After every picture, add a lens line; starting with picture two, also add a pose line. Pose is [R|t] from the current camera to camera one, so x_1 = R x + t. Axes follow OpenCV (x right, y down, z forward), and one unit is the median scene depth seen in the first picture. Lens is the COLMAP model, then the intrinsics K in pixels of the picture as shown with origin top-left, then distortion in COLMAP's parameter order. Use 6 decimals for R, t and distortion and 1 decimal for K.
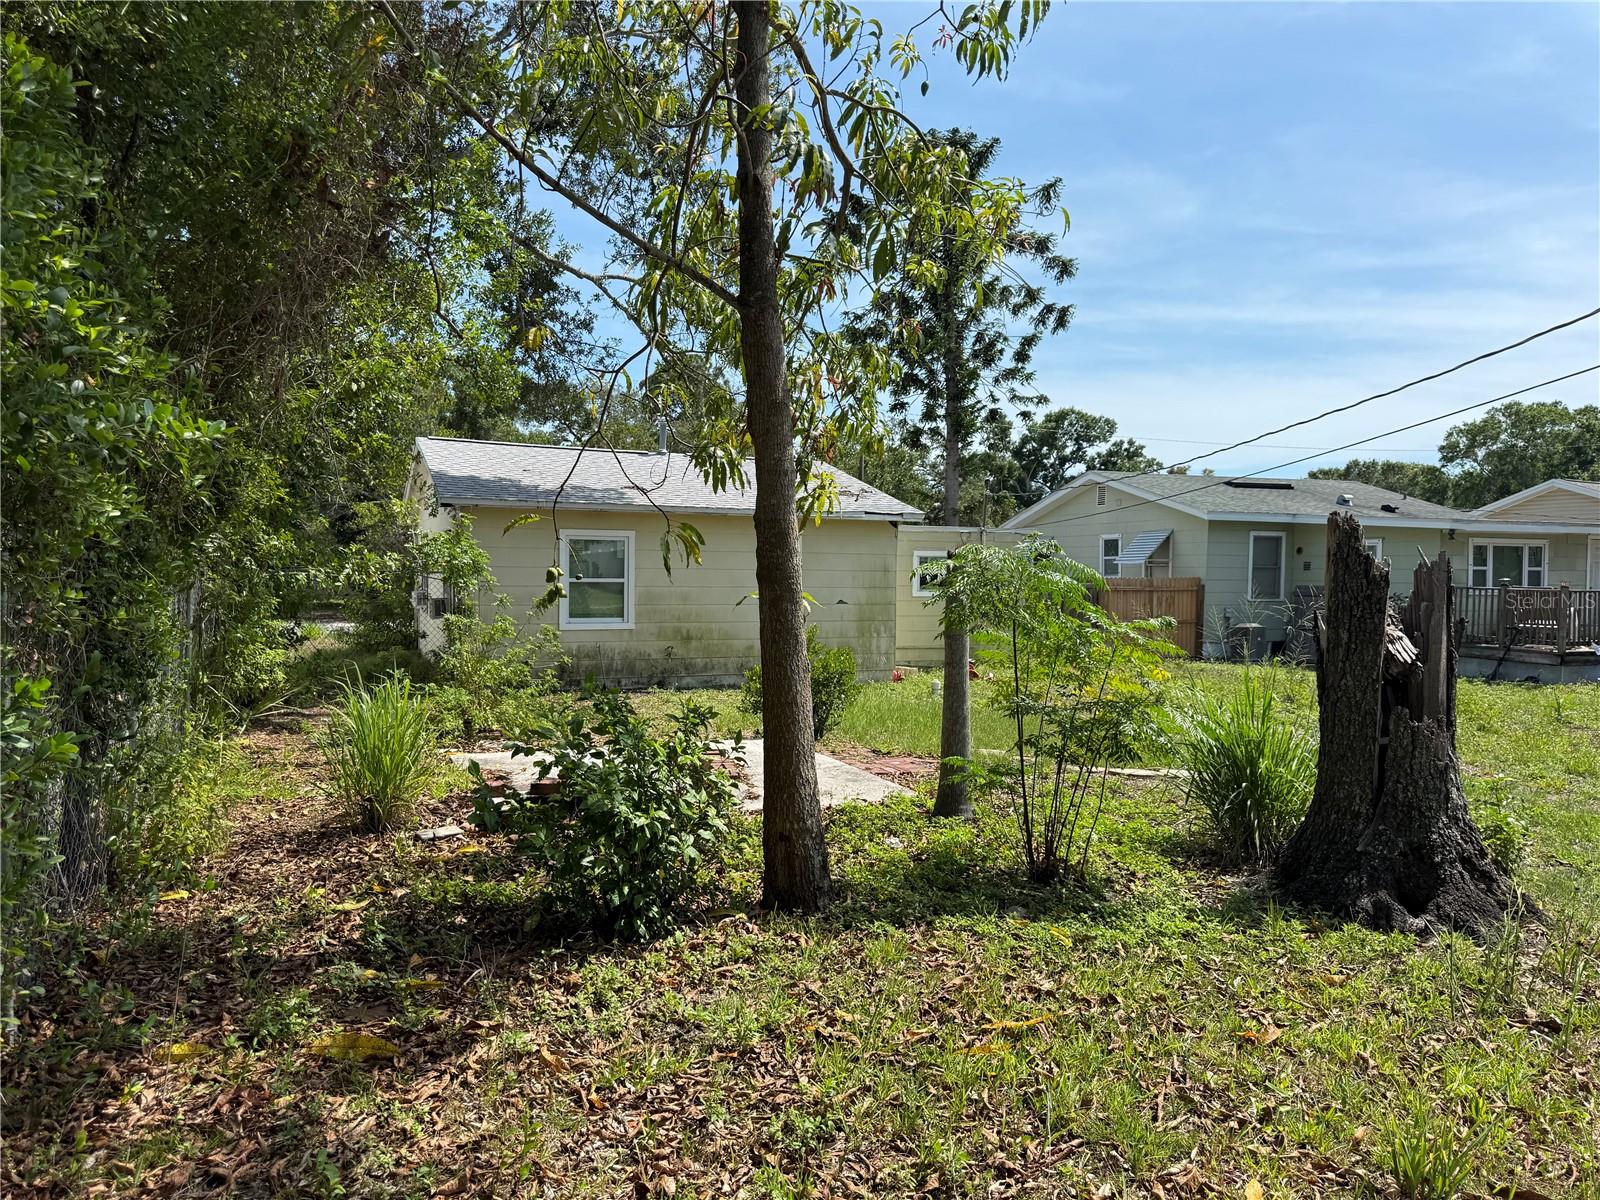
lens RADIAL K [[1126.9, 0, 803.7], [0, 1126.9, 620.3], [0, 0, 1]] dist [0.087521, -0.128030]
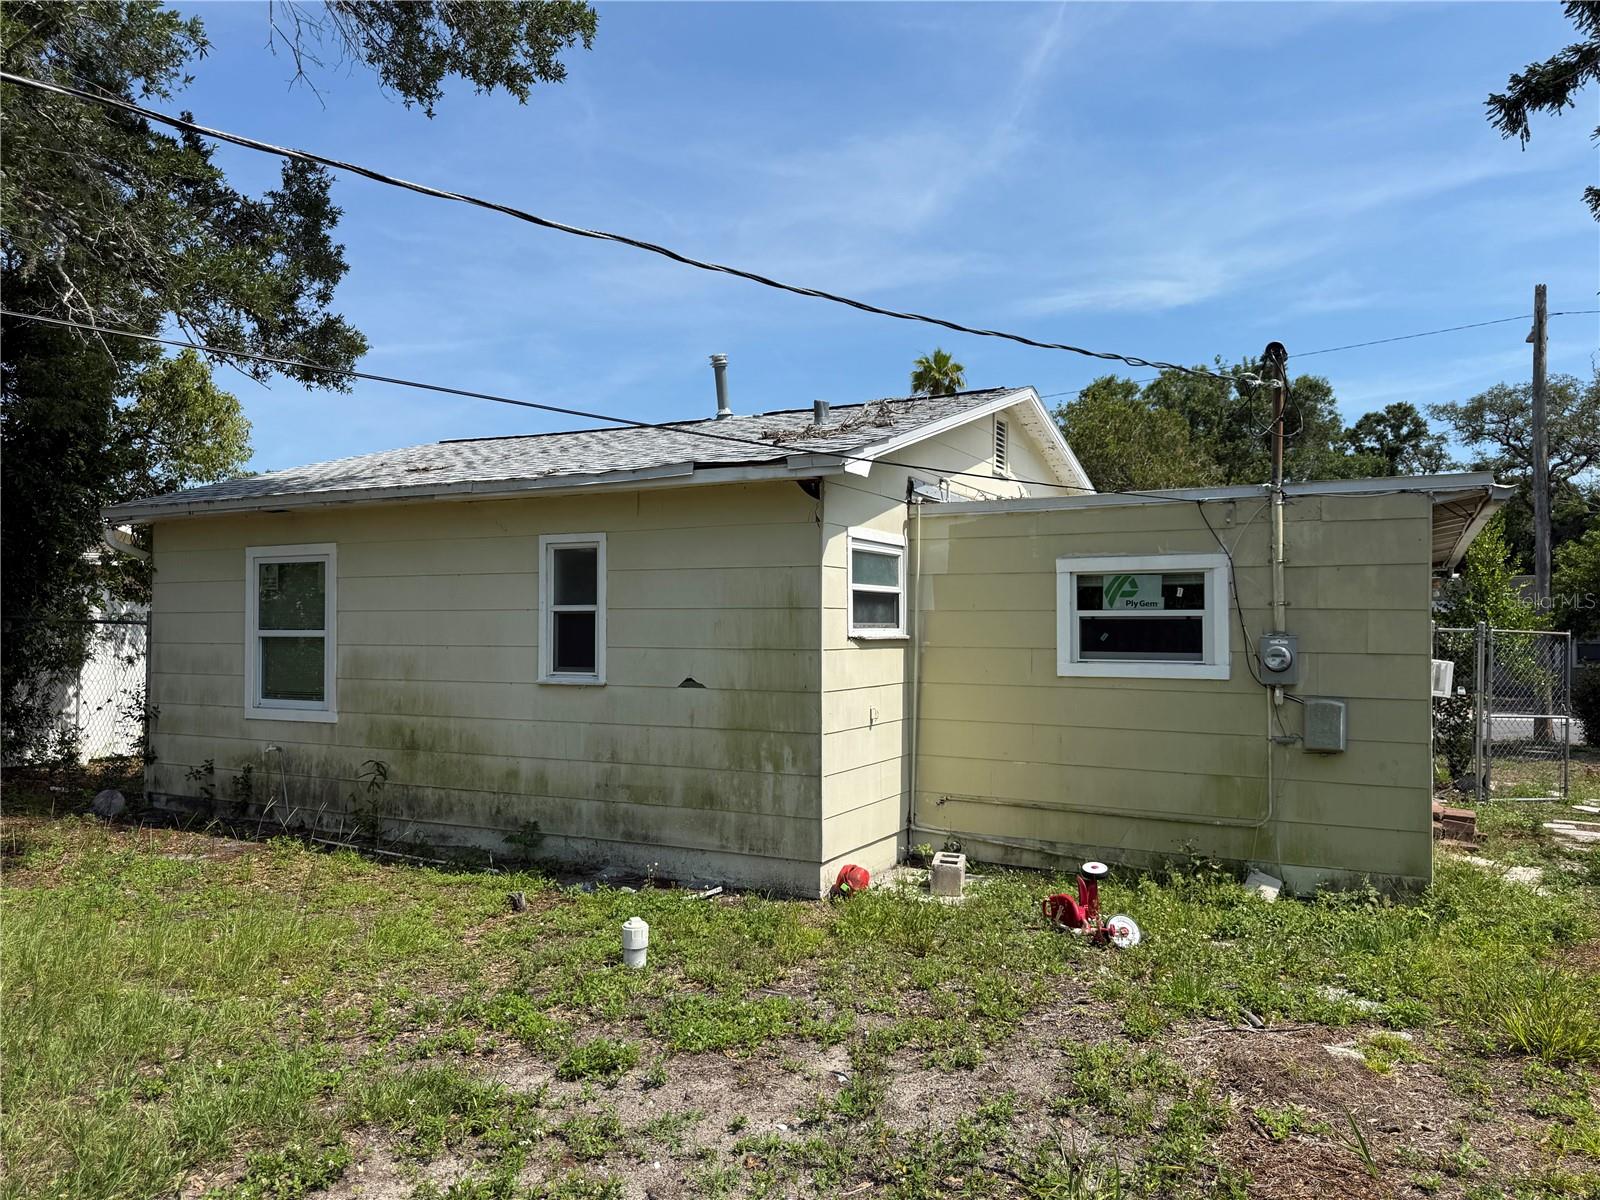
lens RADIAL K [[1131.4, 0, 815.2], [0, 1131.4, 615.6], [0, 0, 1]] dist [0.053371, -0.047153]
pose [[0.655821, -0.018002, -0.754702, 0.379381], [-0.031287, 0.998209, -0.050998, -0.020992], [0.754268, 0.057058, 0.654082, 0.747959]]
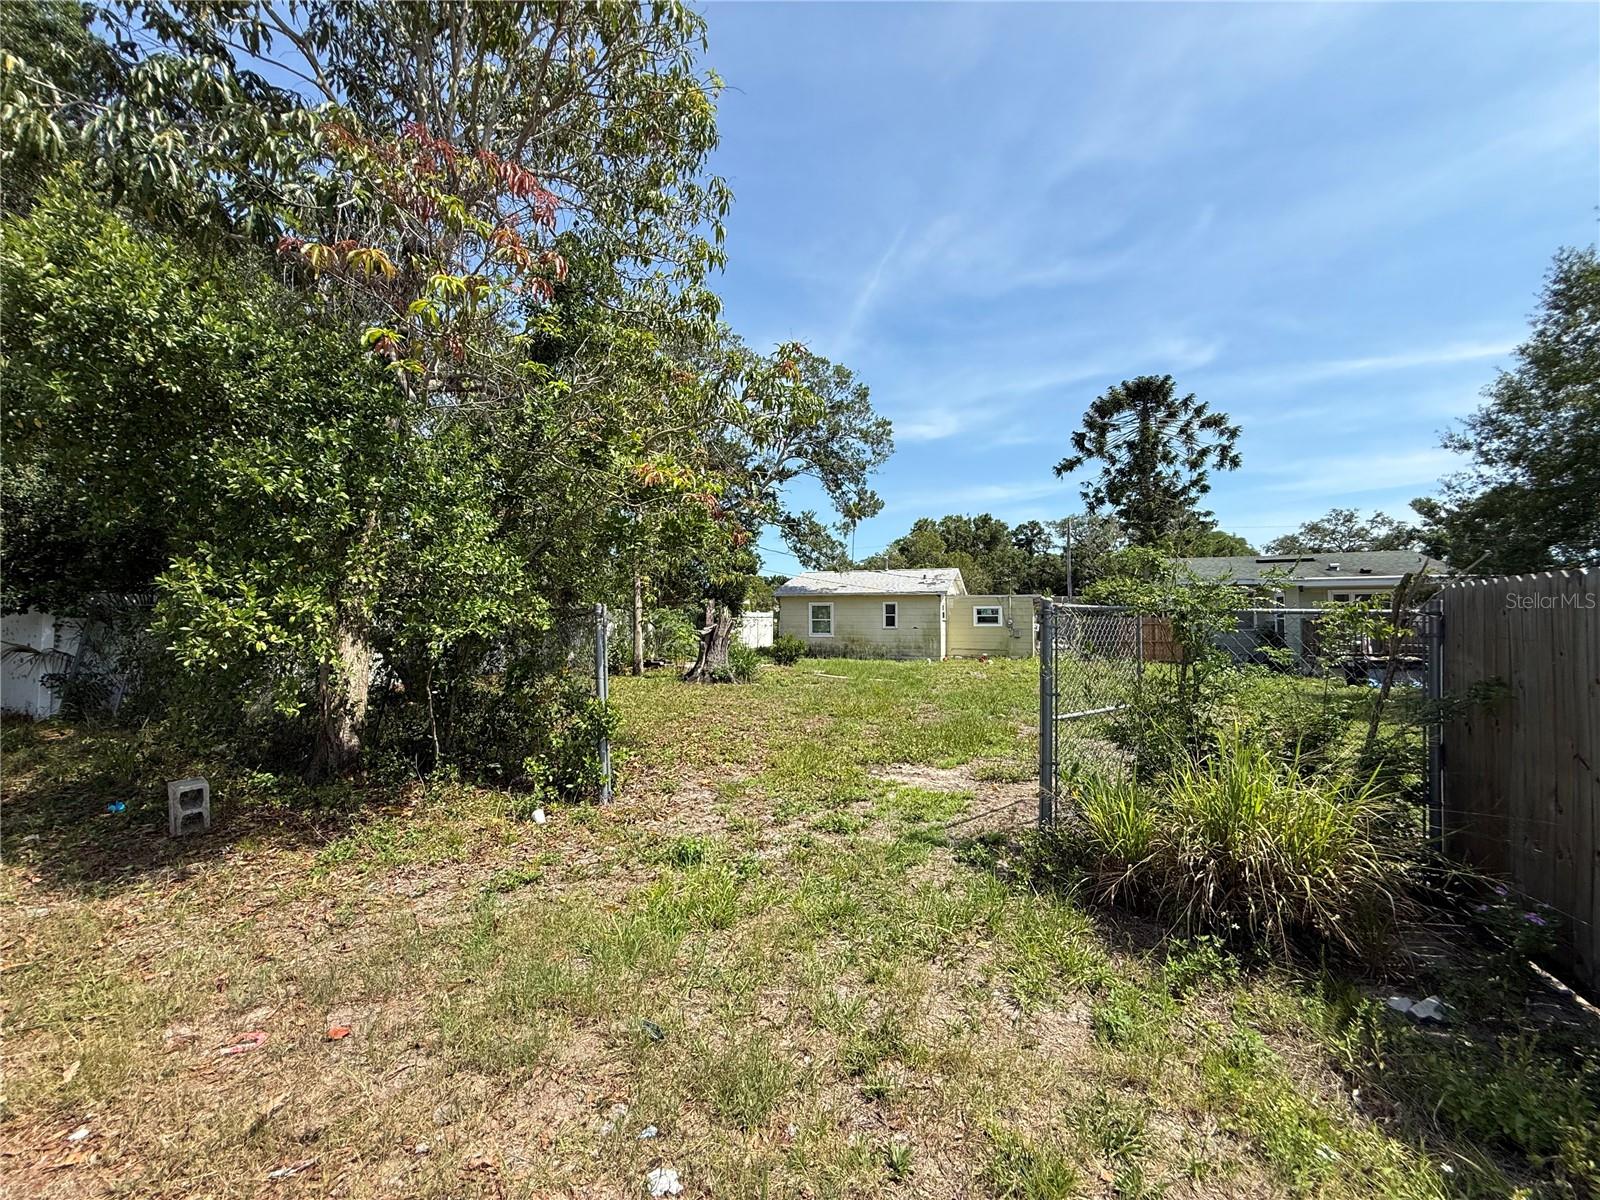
lens RADIAL K [[642.2, 0, 800.0], [0, 642.2, 600.0], [0, 0, 1]] dist [0.002574, 0.000251]
pose [[0.740224, -0.030224, -0.671681, 0.787466], [-0.021710, 0.997394, -0.068806, 0.024960], [0.672010, 0.065514, 0.737638, -0.213186]]
